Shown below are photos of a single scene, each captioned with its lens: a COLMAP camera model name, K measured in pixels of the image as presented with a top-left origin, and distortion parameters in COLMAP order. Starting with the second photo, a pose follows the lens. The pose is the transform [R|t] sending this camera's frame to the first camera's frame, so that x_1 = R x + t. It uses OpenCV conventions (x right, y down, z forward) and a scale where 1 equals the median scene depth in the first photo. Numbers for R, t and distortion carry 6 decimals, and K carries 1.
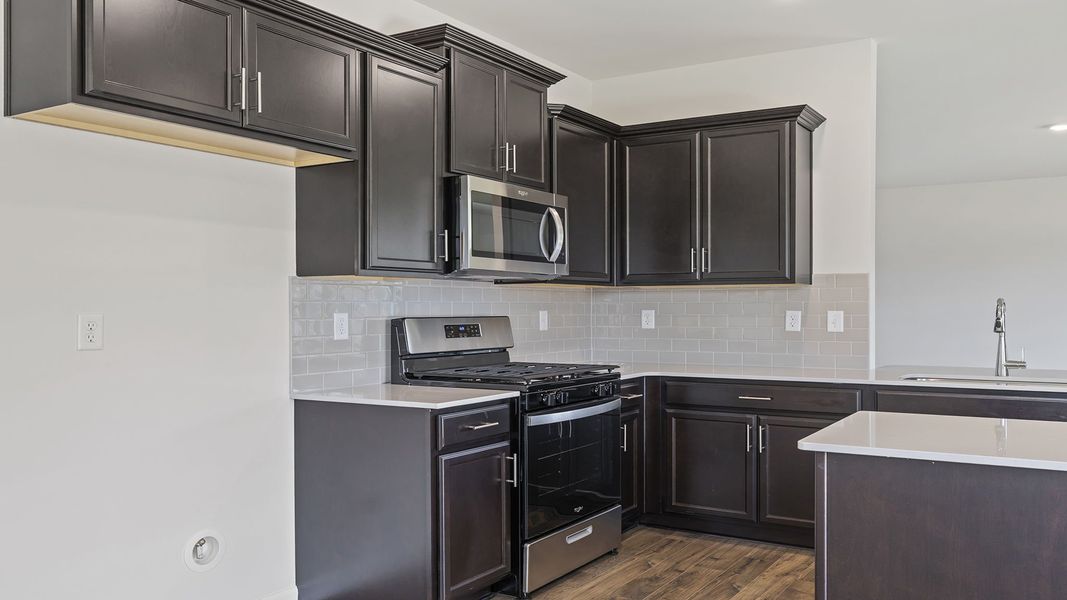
lens RADIAL K [[877.0, 0, 535.5], [0, 877.0, 317.1], [0, 0, 1]] dist [0.002941, 0.002026]
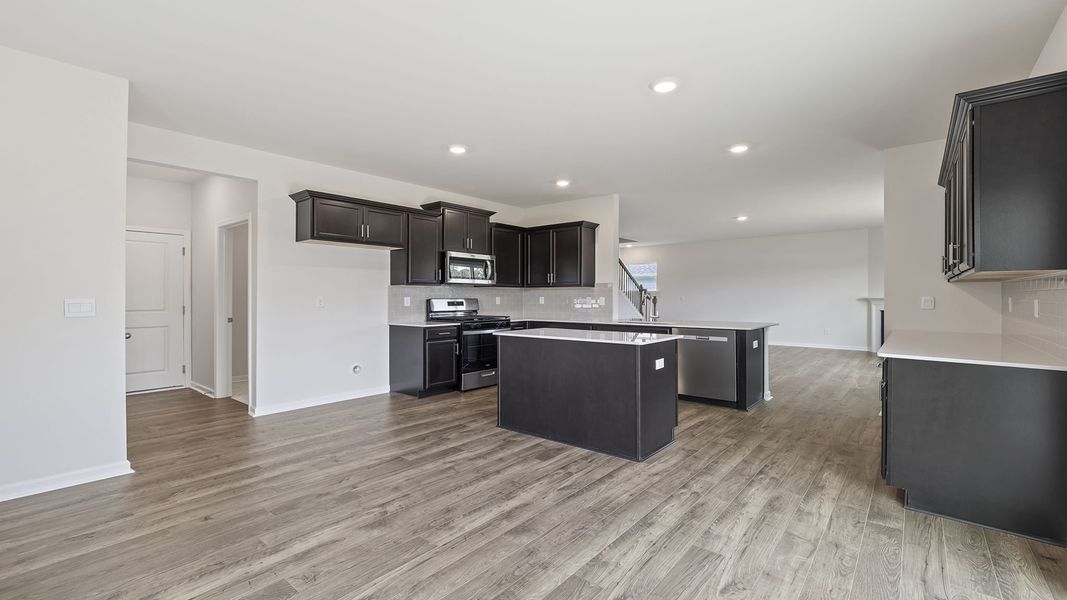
lens RADIAL K [[449.7, 0, 533.5], [0, 449.7, 300.0], [0, 0, 1]] dist [0.000484, 0.000147]
pose [[0.988904, 0.003310, -0.148517, 0.419758], [-0.003699, 0.999990, -0.002348, 0.006611], [0.148508, 0.002872, 0.988907, -0.449316]]
